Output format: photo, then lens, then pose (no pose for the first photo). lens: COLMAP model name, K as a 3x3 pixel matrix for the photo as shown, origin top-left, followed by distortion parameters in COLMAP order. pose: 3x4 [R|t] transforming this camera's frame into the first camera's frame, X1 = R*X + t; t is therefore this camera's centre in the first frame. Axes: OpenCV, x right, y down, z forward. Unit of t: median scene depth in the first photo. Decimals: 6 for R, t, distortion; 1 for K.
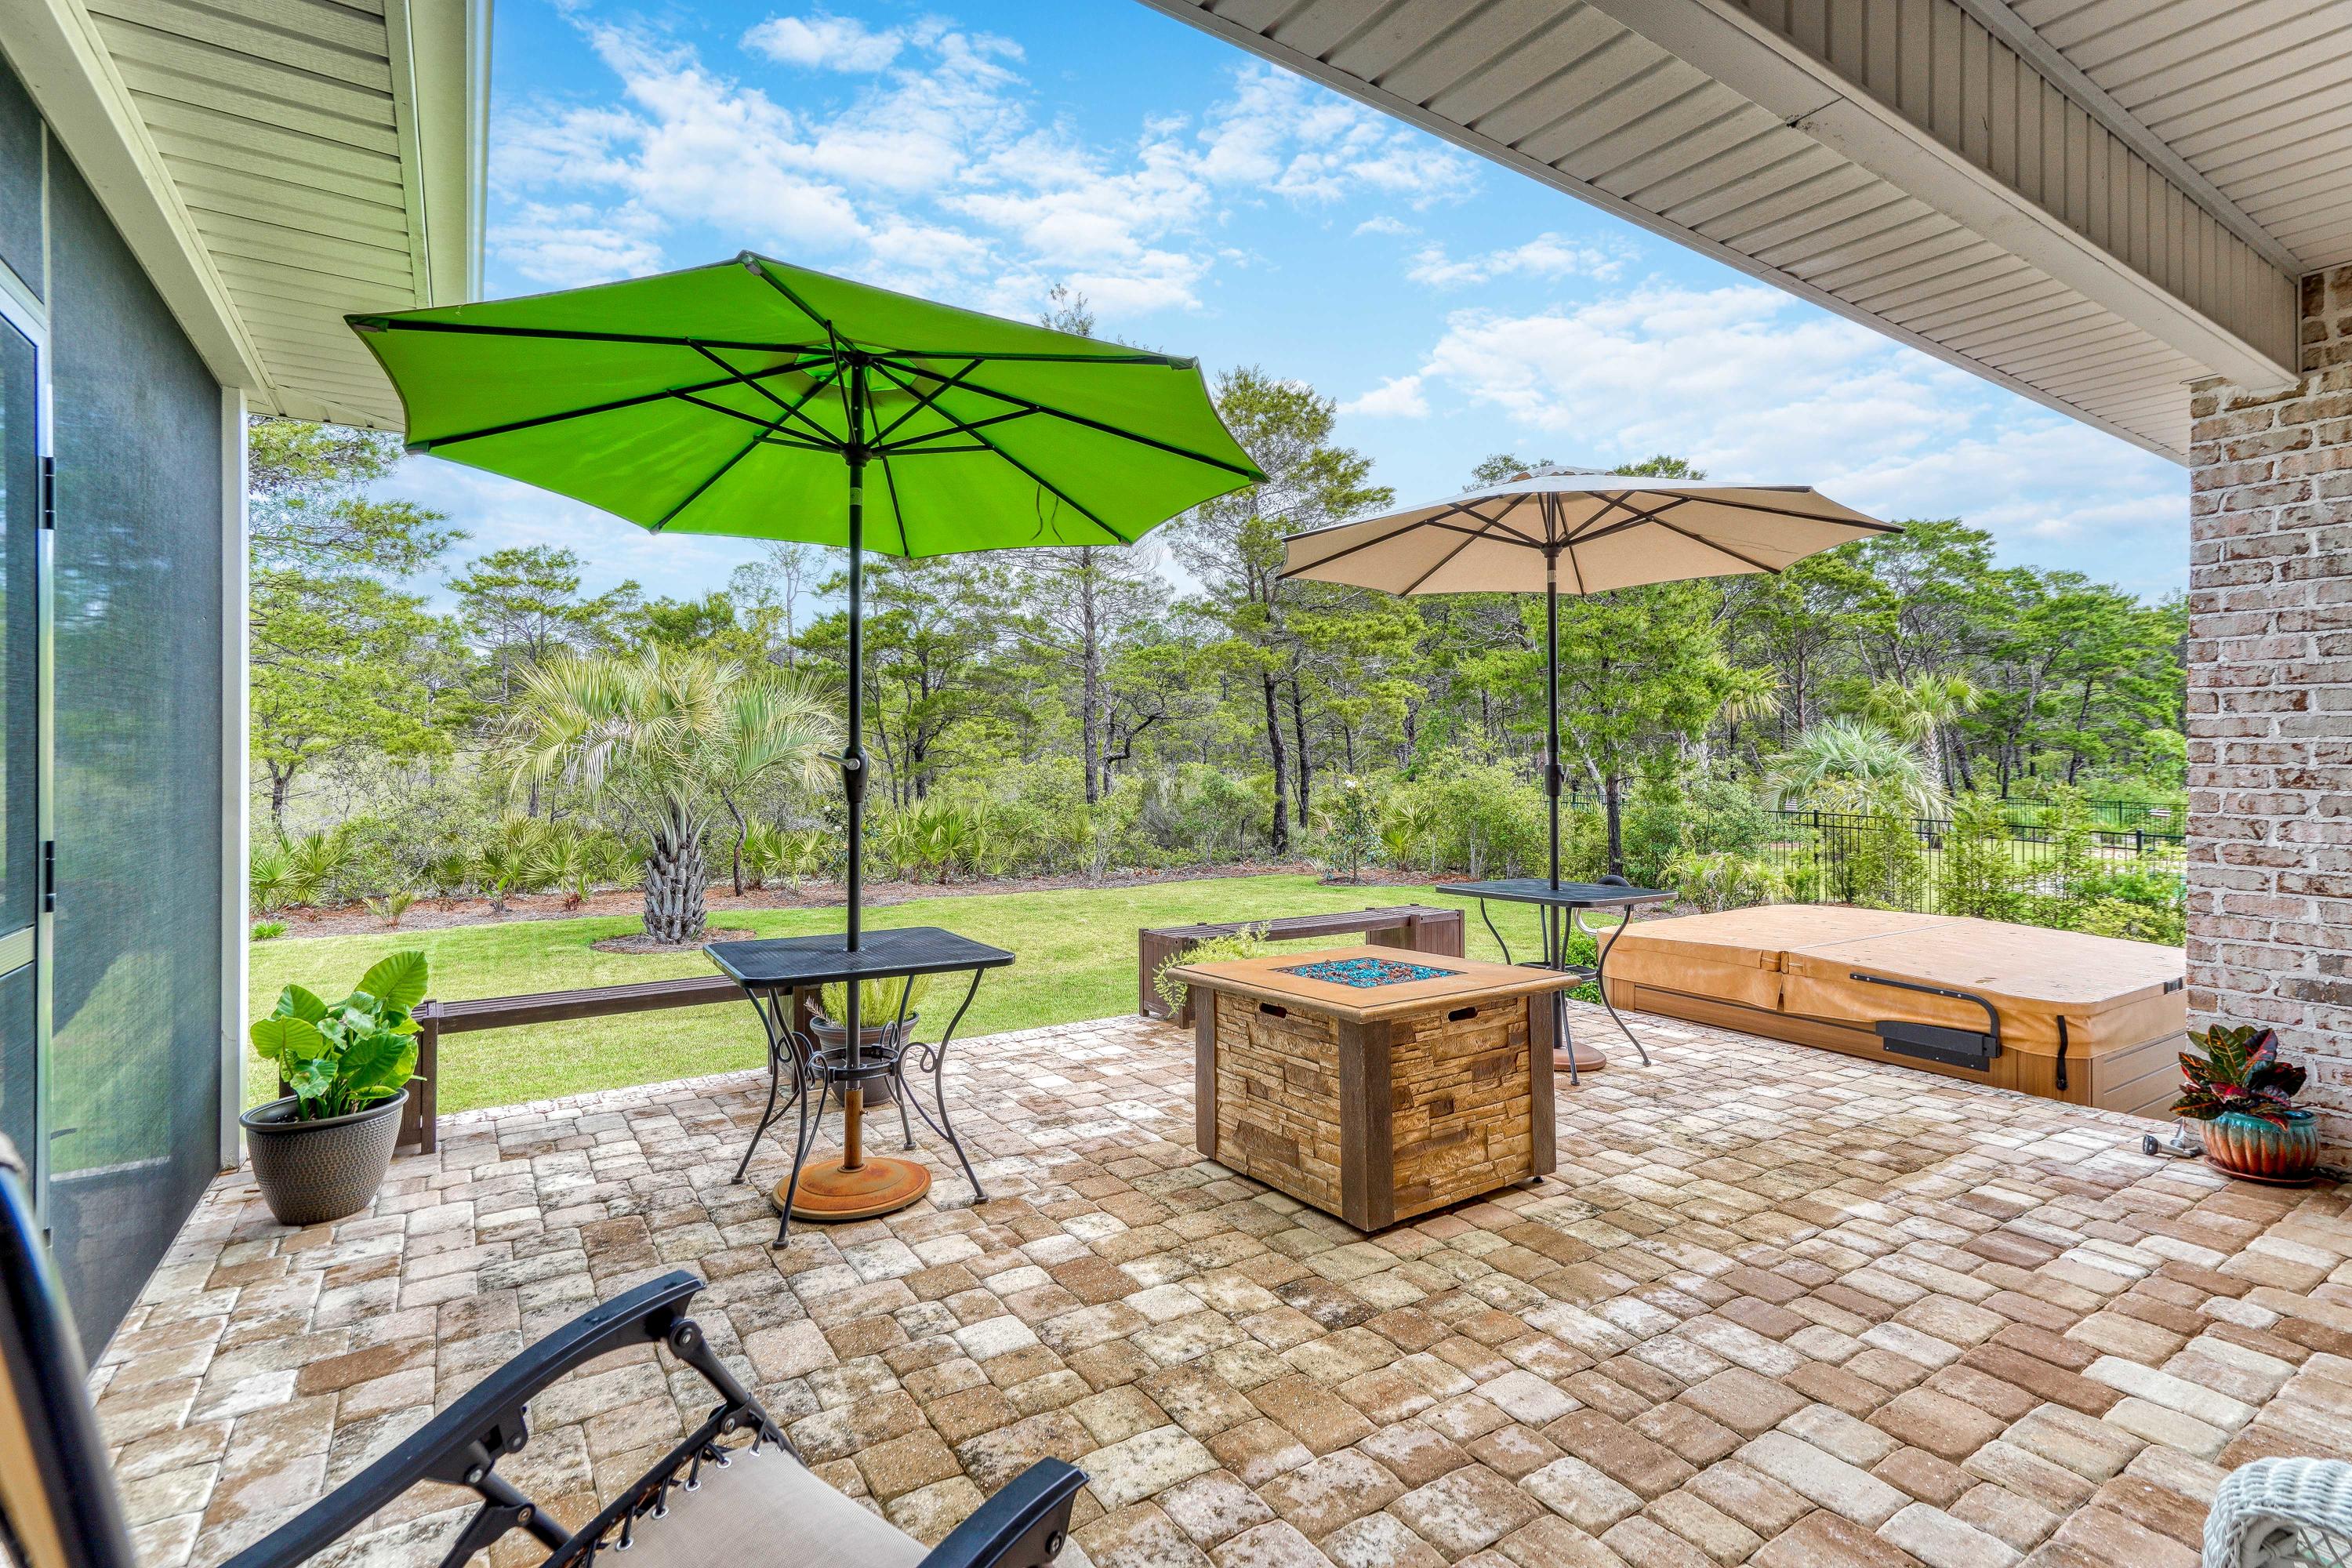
lens RADIAL K [[1093.6, 0, 1177.3], [0, 1093.6, 751.9], [0, 0, 1]] dist [-0.000285, 0.007309]
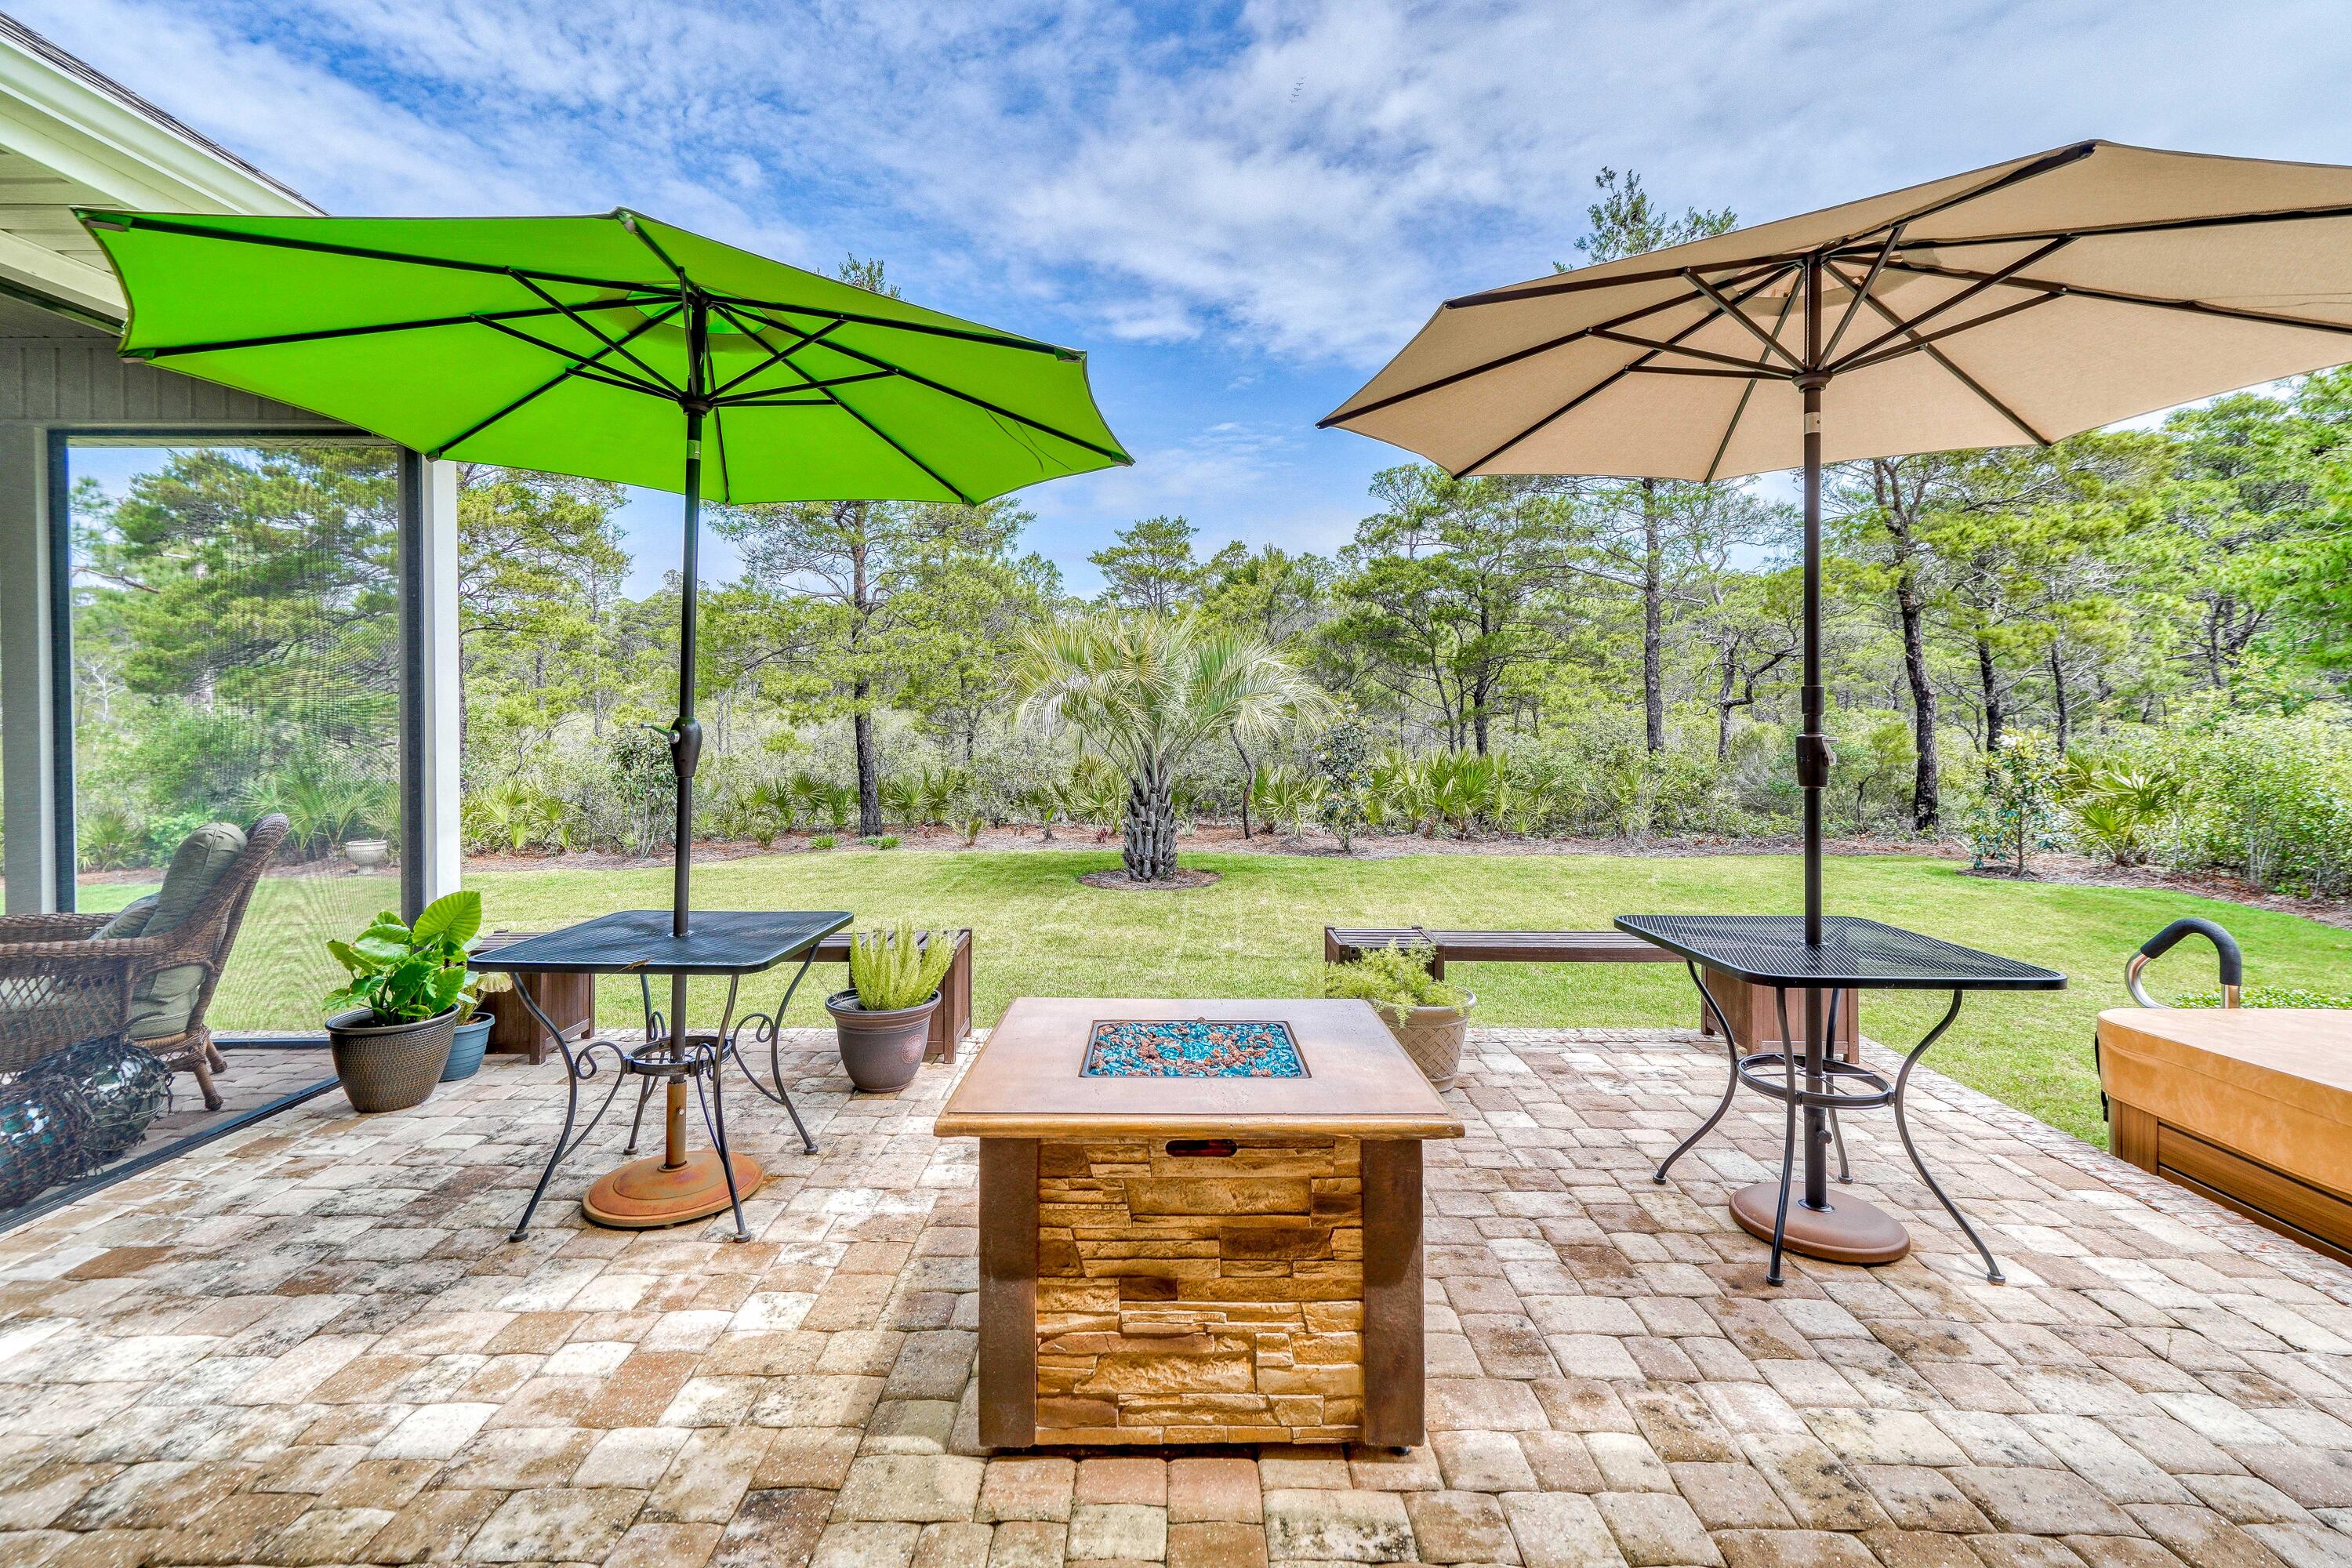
lens RADIAL K [[1100.2, 0, 1180.2], [0, 1100.2, 718.9], [0, 0, 1]] dist [0.003824, 0.008140]
pose [[0.835490, 0.006312, -0.549470, 0.583832], [0.005679, 0.999781, 0.020120, -0.017717], [0.549477, -0.019930, 0.835271, 0.463058]]
